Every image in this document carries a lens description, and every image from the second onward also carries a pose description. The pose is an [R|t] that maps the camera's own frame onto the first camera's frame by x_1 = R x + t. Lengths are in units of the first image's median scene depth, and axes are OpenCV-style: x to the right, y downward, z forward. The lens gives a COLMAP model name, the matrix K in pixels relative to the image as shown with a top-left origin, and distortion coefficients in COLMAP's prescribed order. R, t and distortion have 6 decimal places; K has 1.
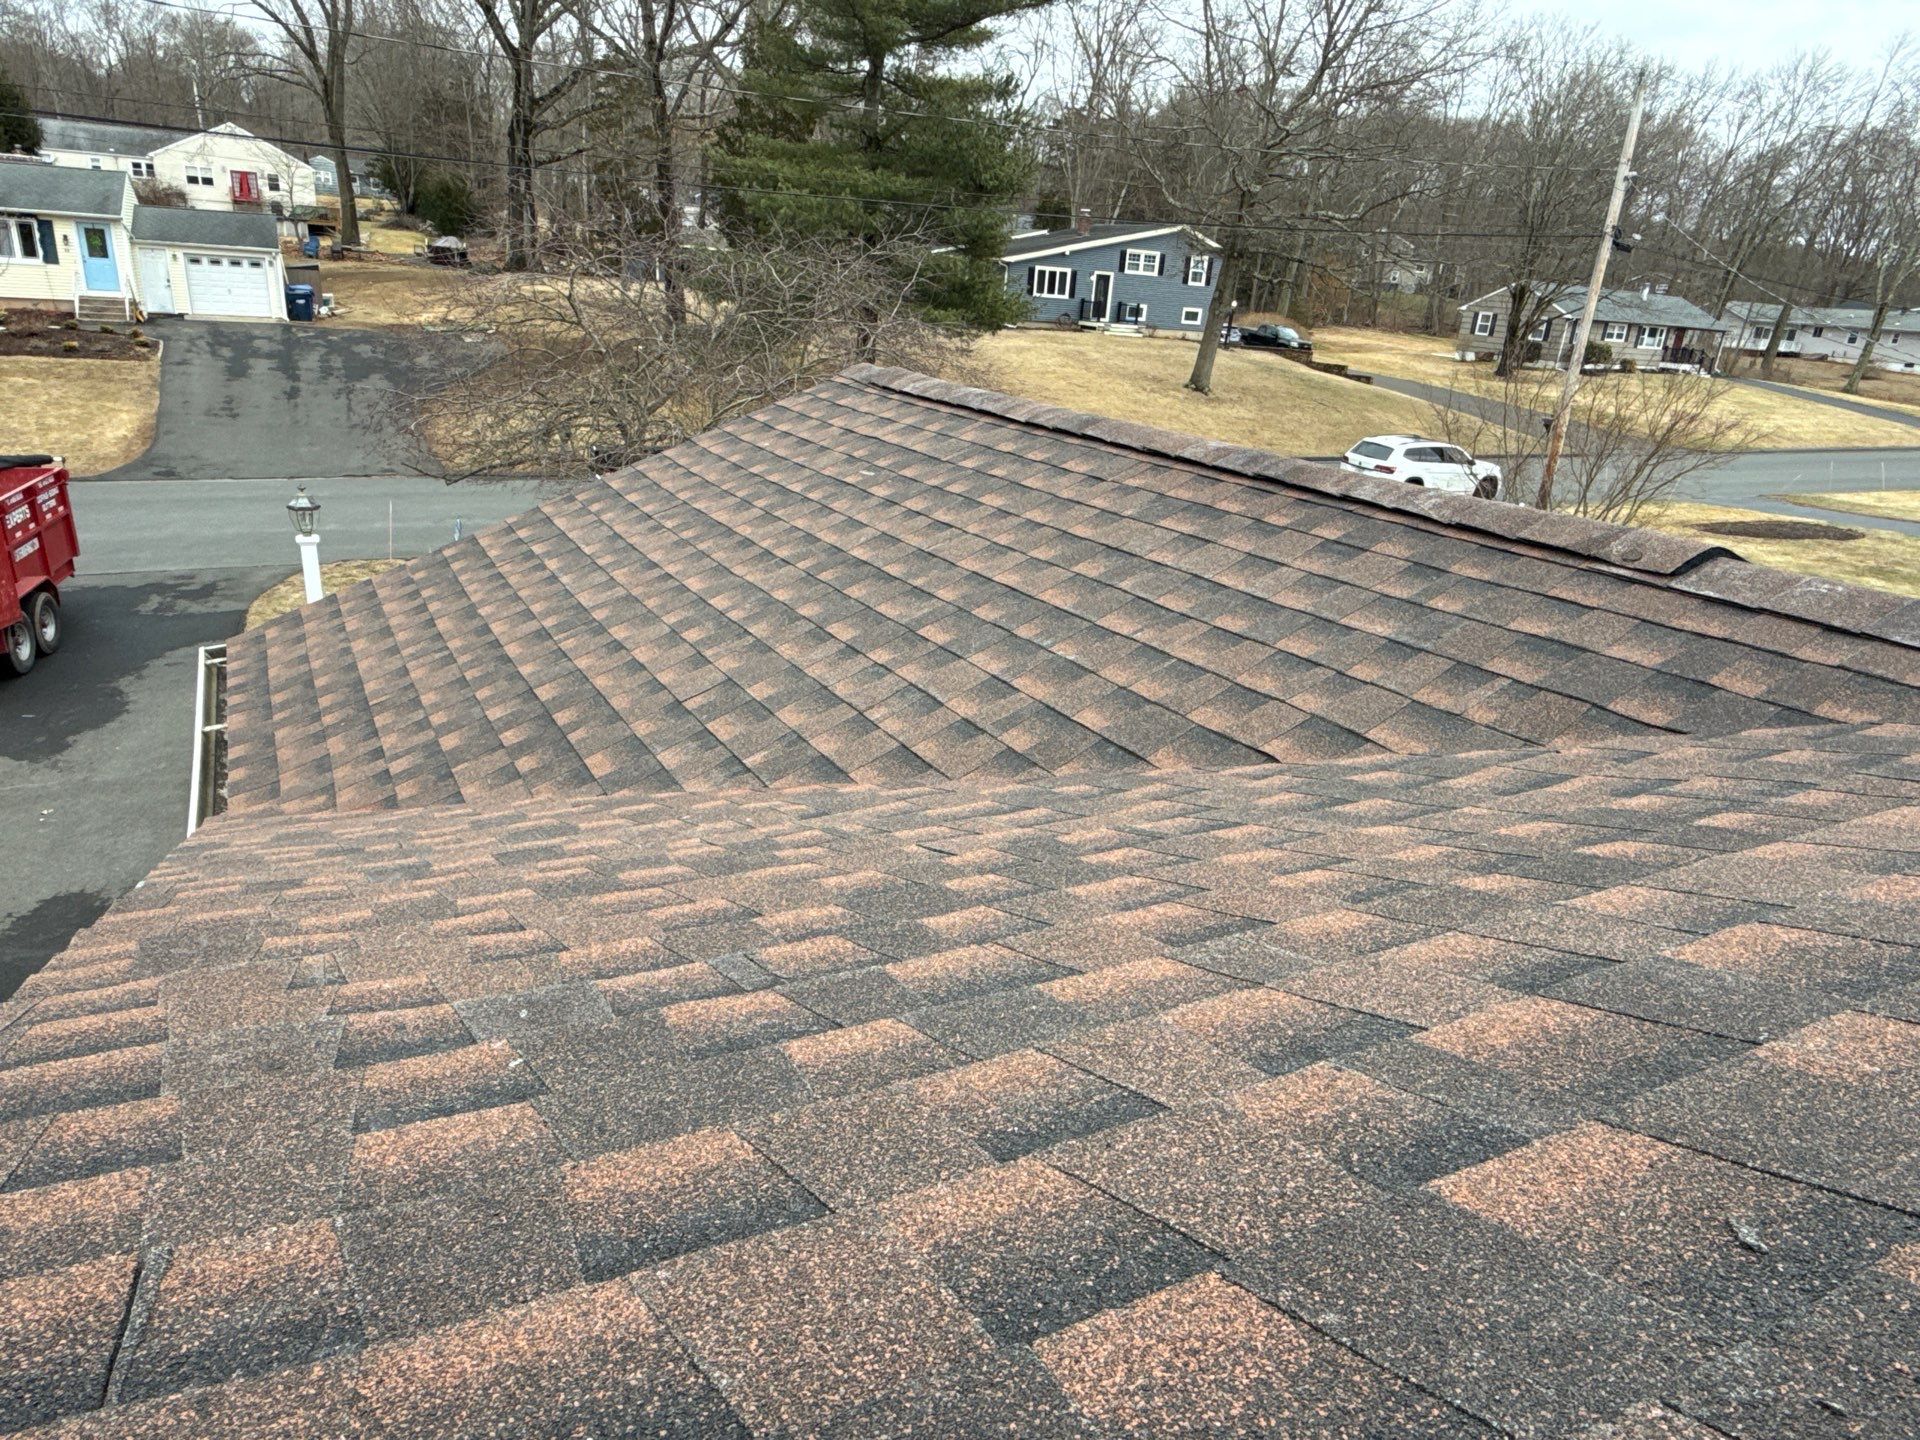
lens RADIAL K [[1200.9, 0, 960.0], [0, 1200.9, 720.0], [0, 0, 1]] dist [-0.000697, 0.000639]
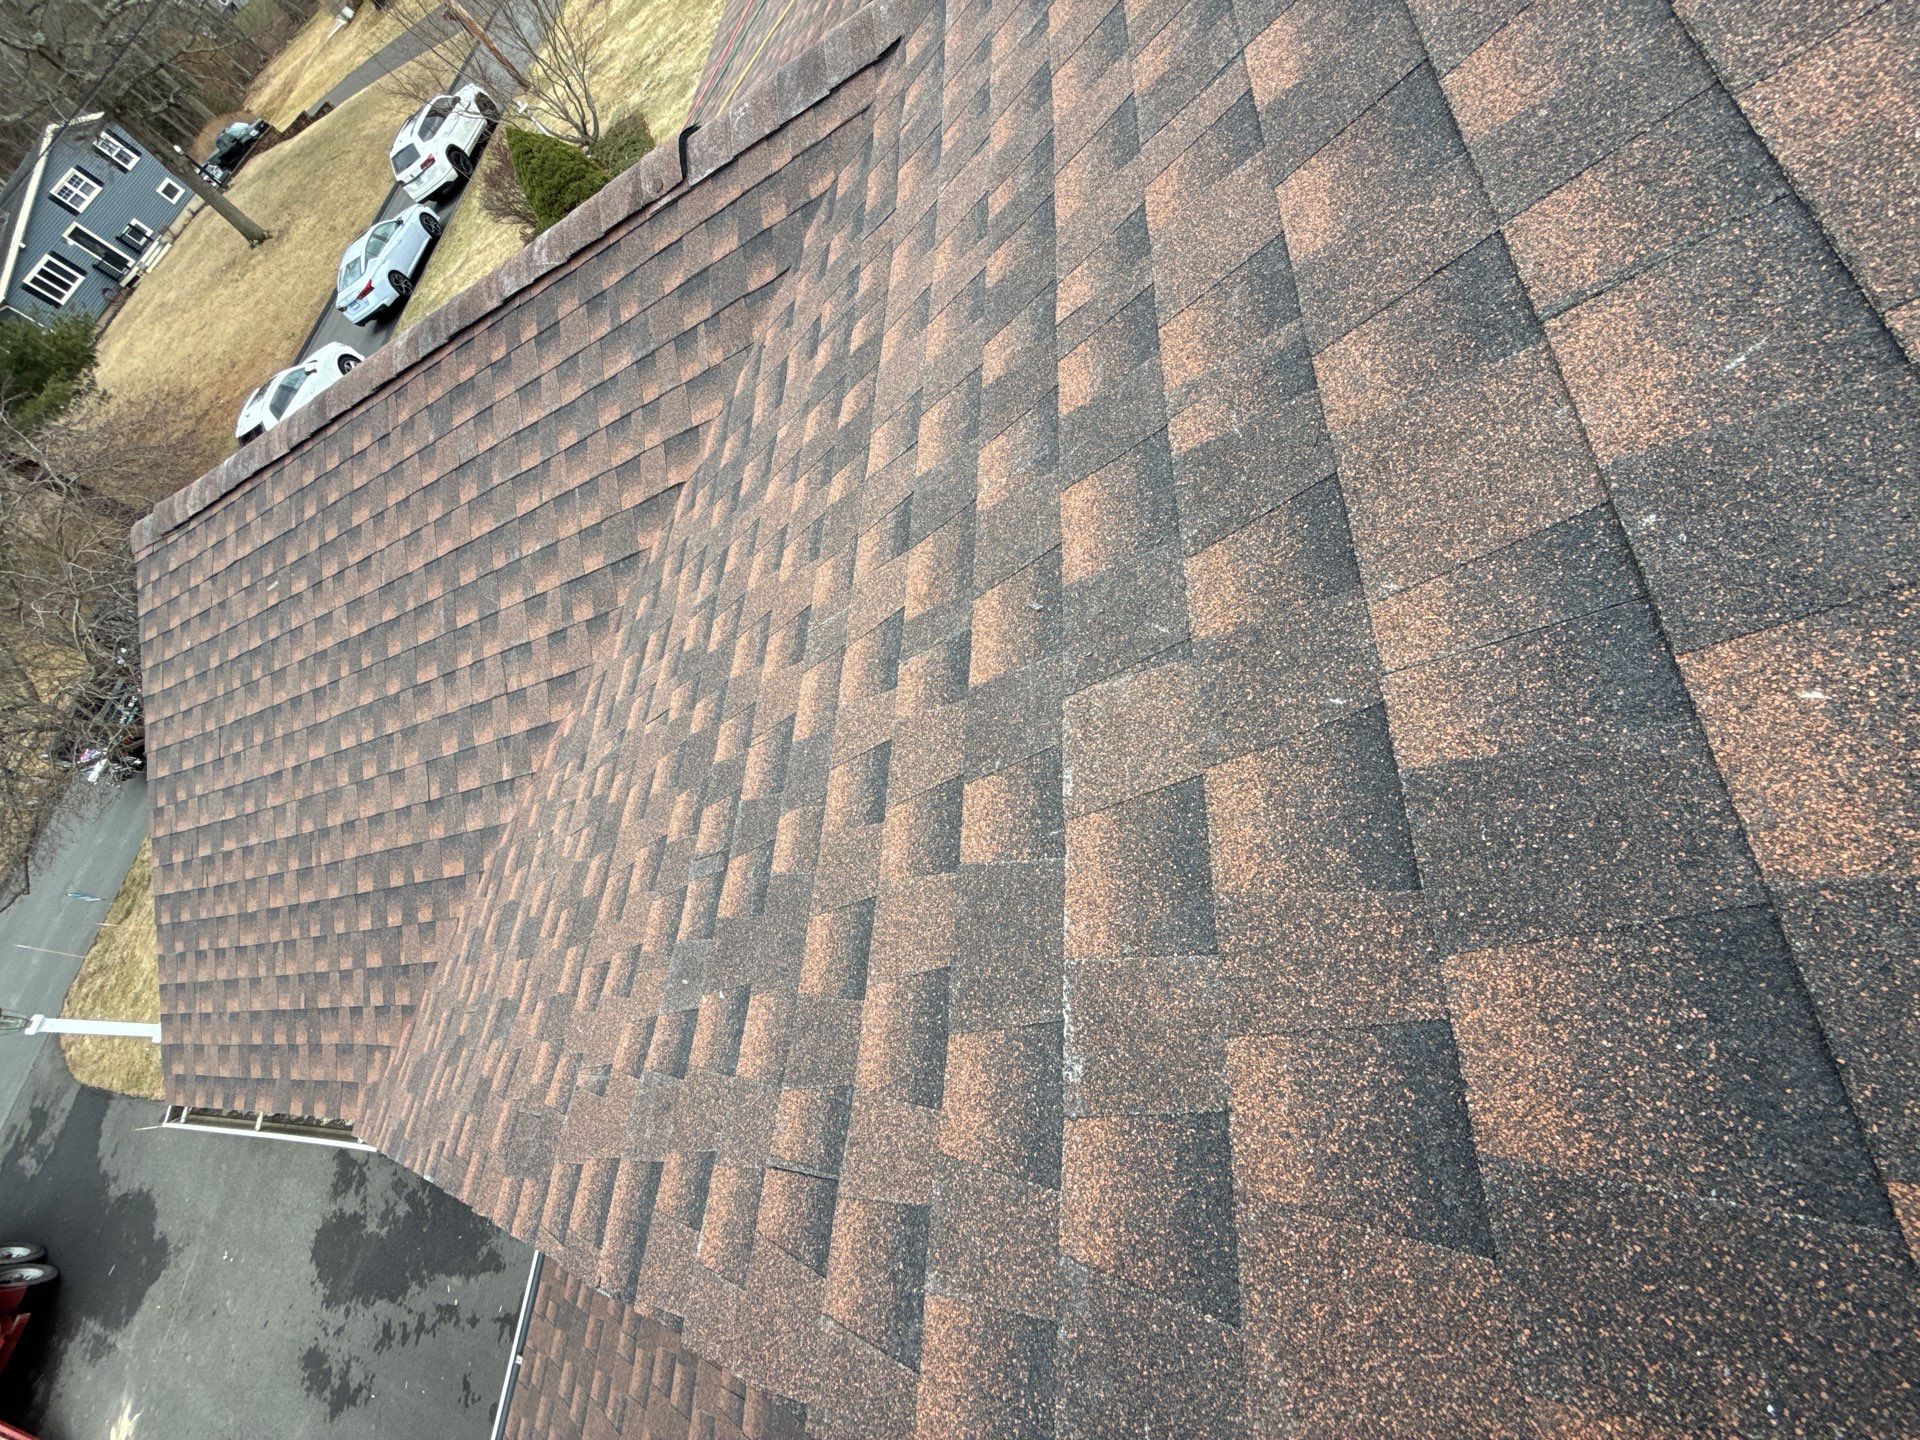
lens RADIAL K [[759.8, 0, 965.7], [0, 759.8, 716.5], [0, 0, 1]] dist [0.000201, -0.000212]
pose [[0.421382, -0.900319, 0.108919, 0.029993], [0.733550, 0.408995, 0.542795, -0.098417], [-0.533236, -0.148827, 0.832772, -0.075700]]
